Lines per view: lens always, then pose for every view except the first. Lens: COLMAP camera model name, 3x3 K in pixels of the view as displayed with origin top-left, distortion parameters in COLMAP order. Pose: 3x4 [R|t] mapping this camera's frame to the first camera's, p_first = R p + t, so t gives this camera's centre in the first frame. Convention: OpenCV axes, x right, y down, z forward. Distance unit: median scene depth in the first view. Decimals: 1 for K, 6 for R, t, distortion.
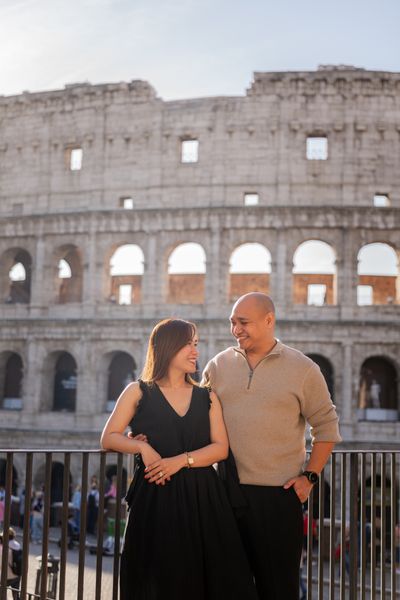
lens RADIAL K [[958.8, 0, 200.0], [0, 958.8, 301.1], [0, 0, 1]] dist [0.042958, 0.022084]
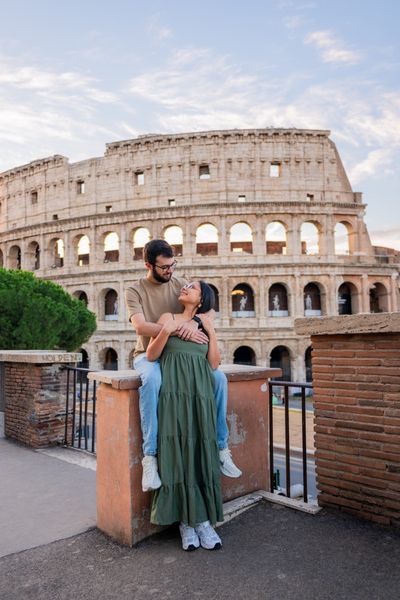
lens RADIAL K [[501.1, 0, 191.1], [0, 501.1, 298.6], [0, 0, 1]] dist [-0.043315, 0.001251]
pose [[0.978164, -0.067397, -0.196602, 0.398772], [0.081971, 0.994383, 0.066950, 0.019448], [0.190986, -0.081603, 0.978195, 0.021998]]
